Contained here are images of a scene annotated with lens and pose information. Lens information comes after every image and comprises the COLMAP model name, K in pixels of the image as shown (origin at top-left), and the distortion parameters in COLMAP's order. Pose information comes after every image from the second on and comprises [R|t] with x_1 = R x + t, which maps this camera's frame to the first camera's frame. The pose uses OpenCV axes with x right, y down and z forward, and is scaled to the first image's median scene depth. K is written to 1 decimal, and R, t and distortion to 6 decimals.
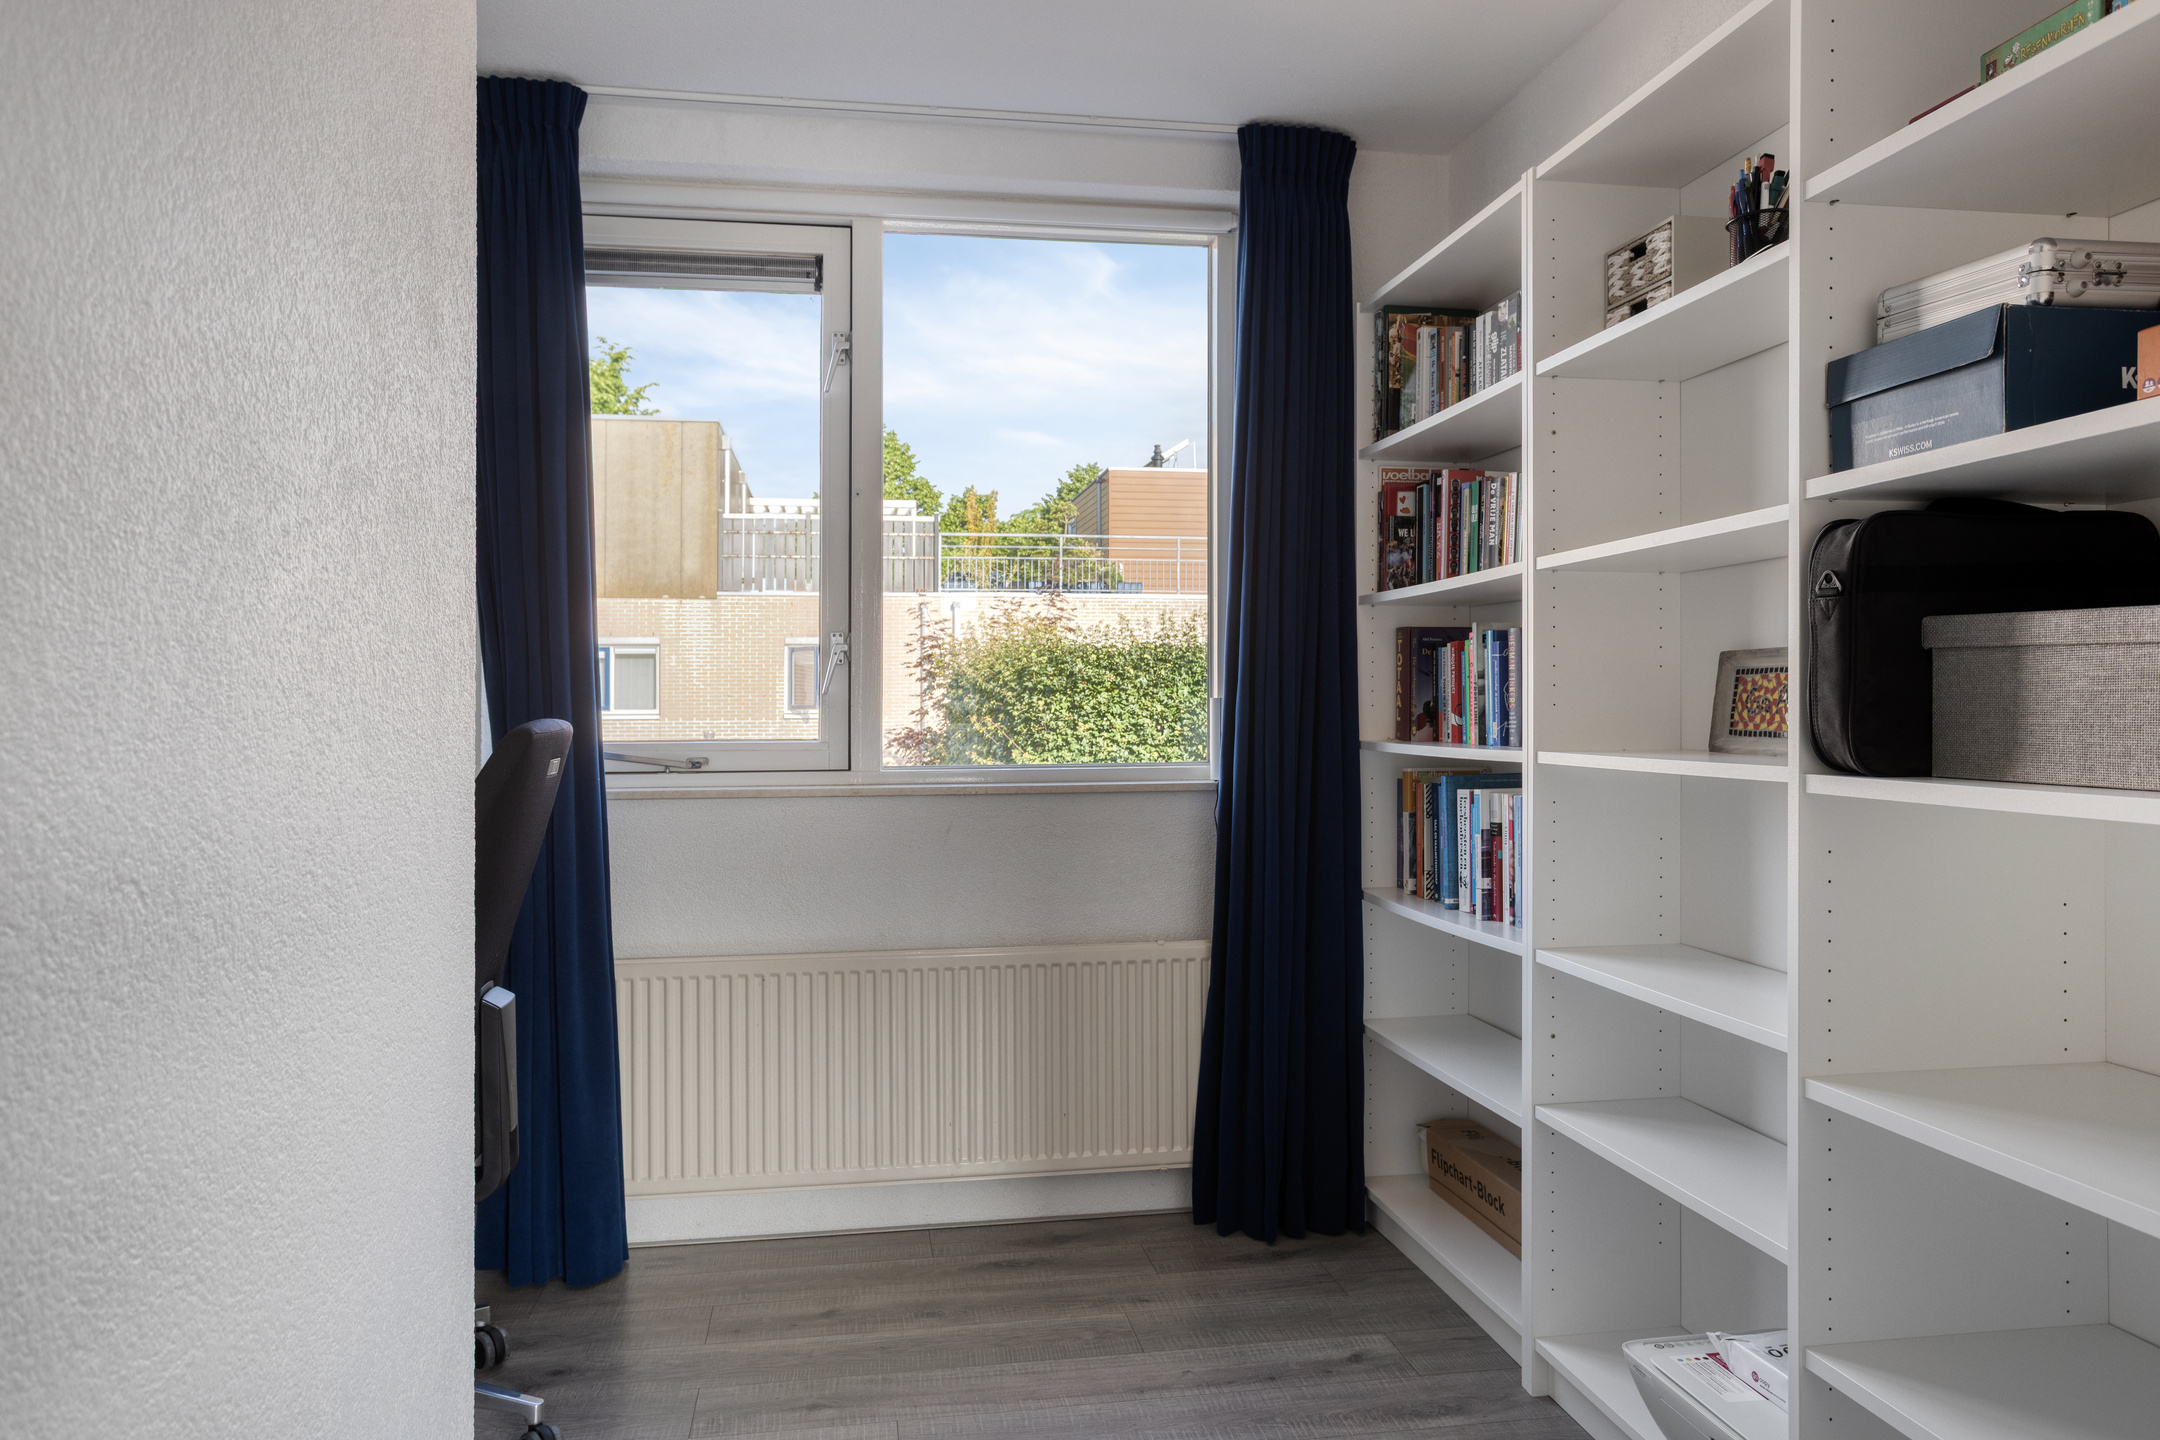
lens RADIAL K [[1436.6, 0, 1036.9], [0, 1436.6, 647.9], [0, 0, 1]] dist [-0.000311, 0.003887]
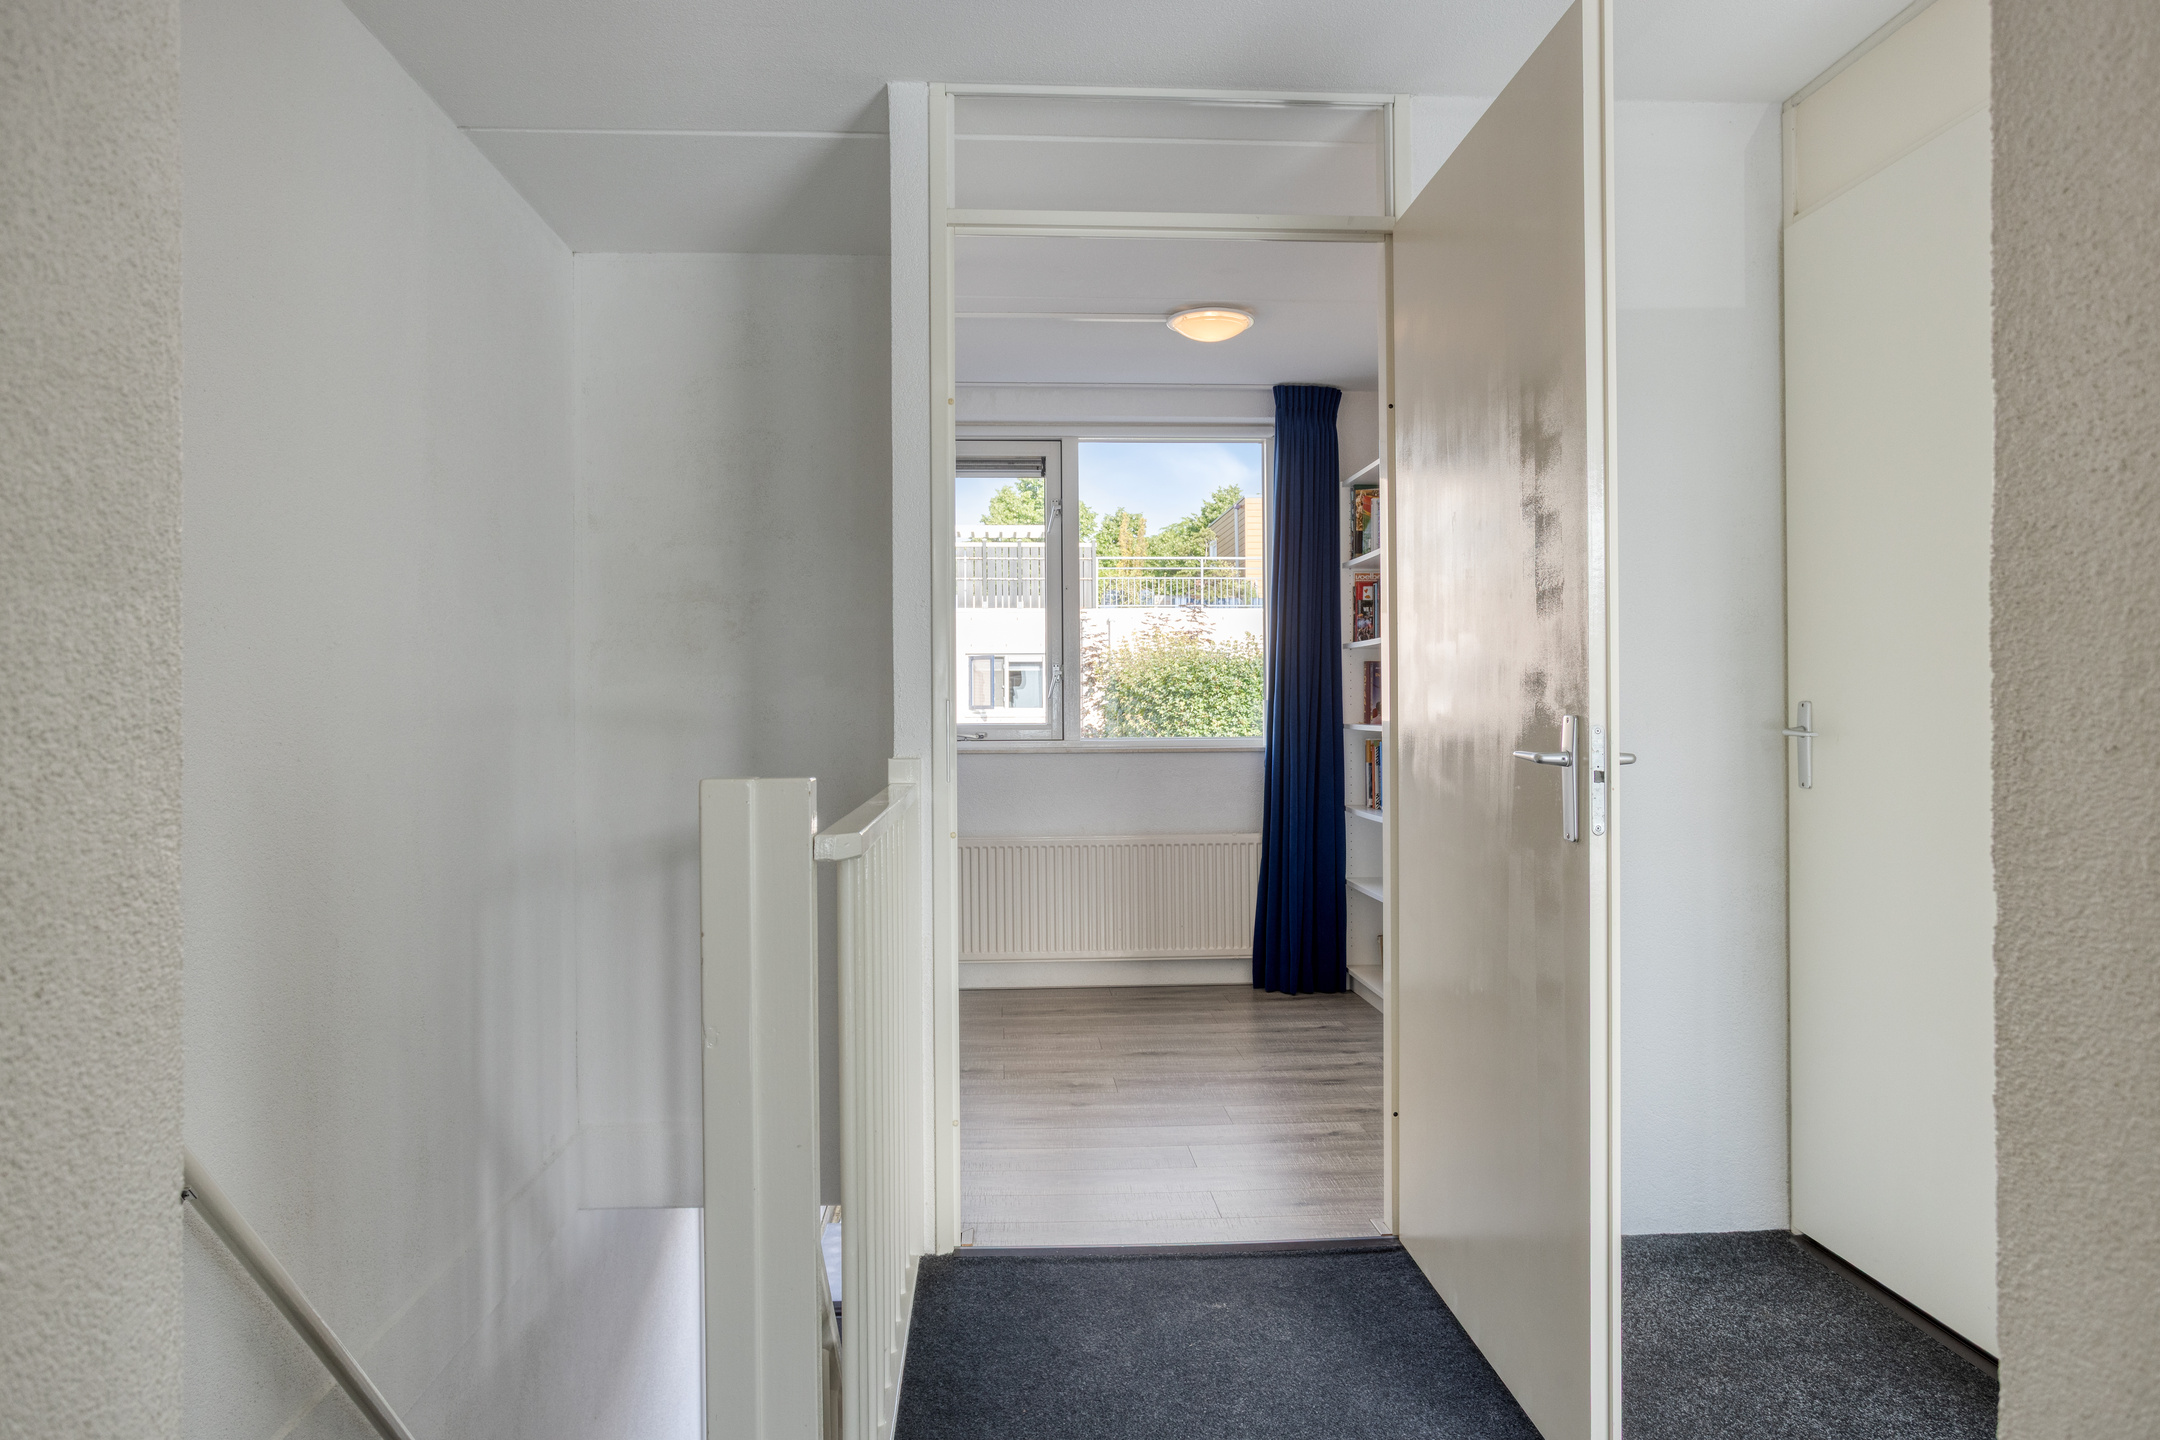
lens RADIAL K [[1327.8, 0, 1025.6], [0, 1327.8, 573.5], [0, 0, 1]] dist [0.000112, -0.000702]
pose [[0.992848, -0.010948, -0.118882, 0.005887], [0.003820, 0.998190, -0.060022, -0.005762], [0.119324, 0.059138, 0.991093, -0.160618]]
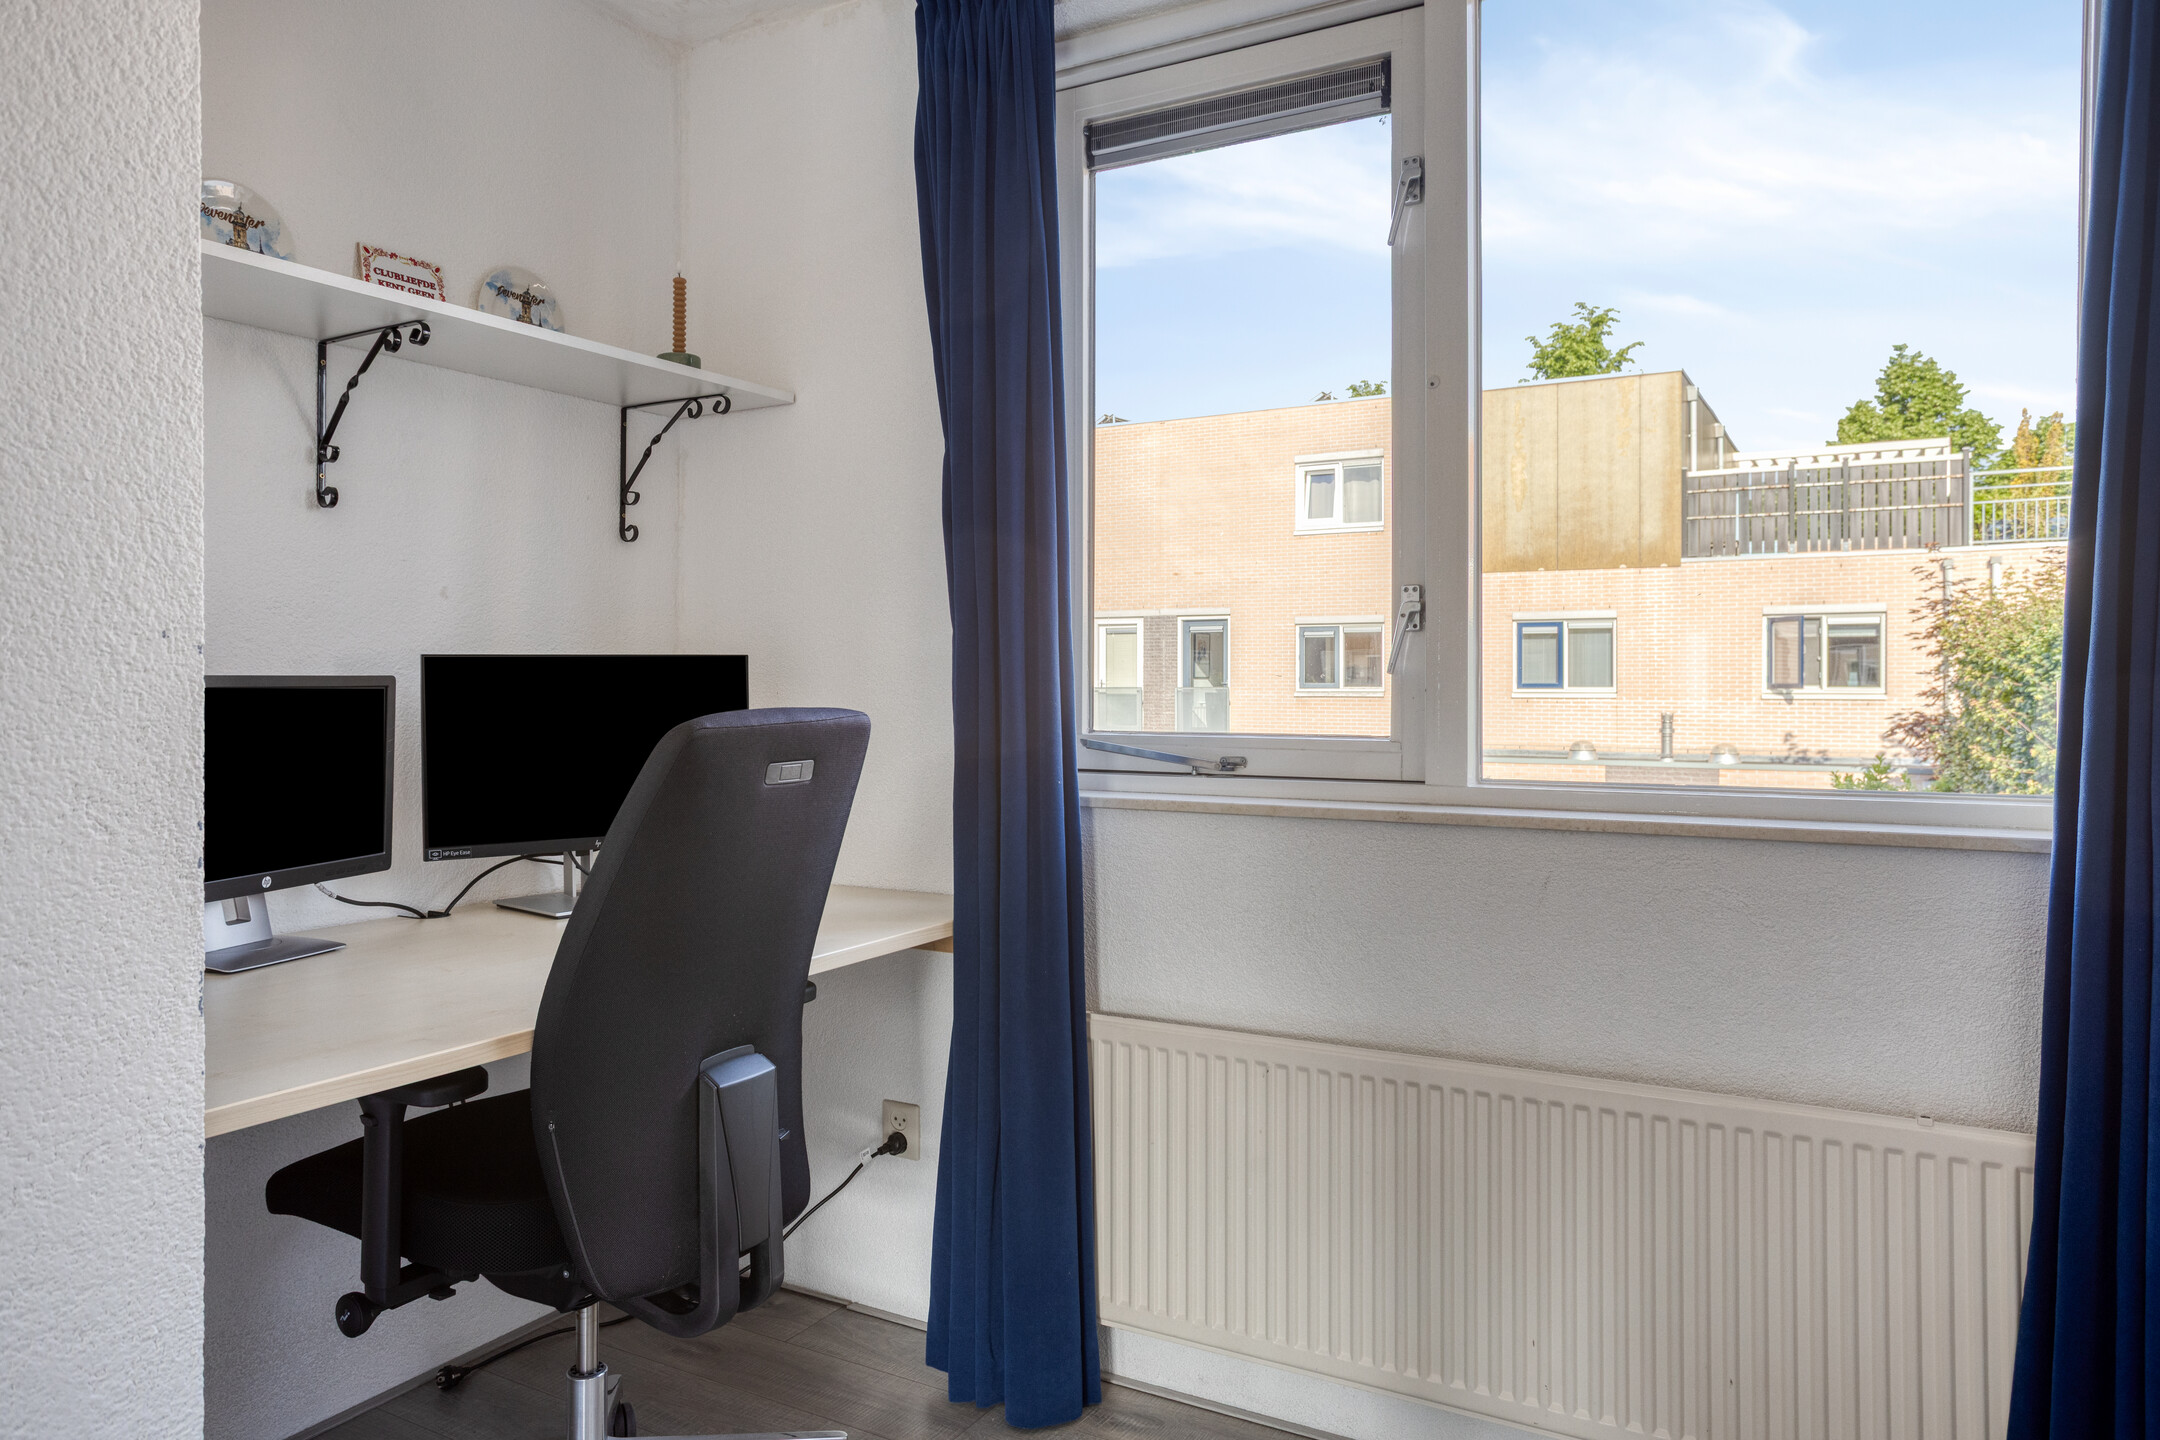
lens RADIAL K [[1436.6, 0, 1036.9], [0, 1436.6, 647.9], [0, 0, 1]] dist [-0.000311, 0.003887]
pose [[0.787785, -0.009954, -0.615870, 0.035426], [0.019870, 0.999760, 0.009257, 0.002244], [0.615630, -0.019530, 0.787794, 0.079012]]
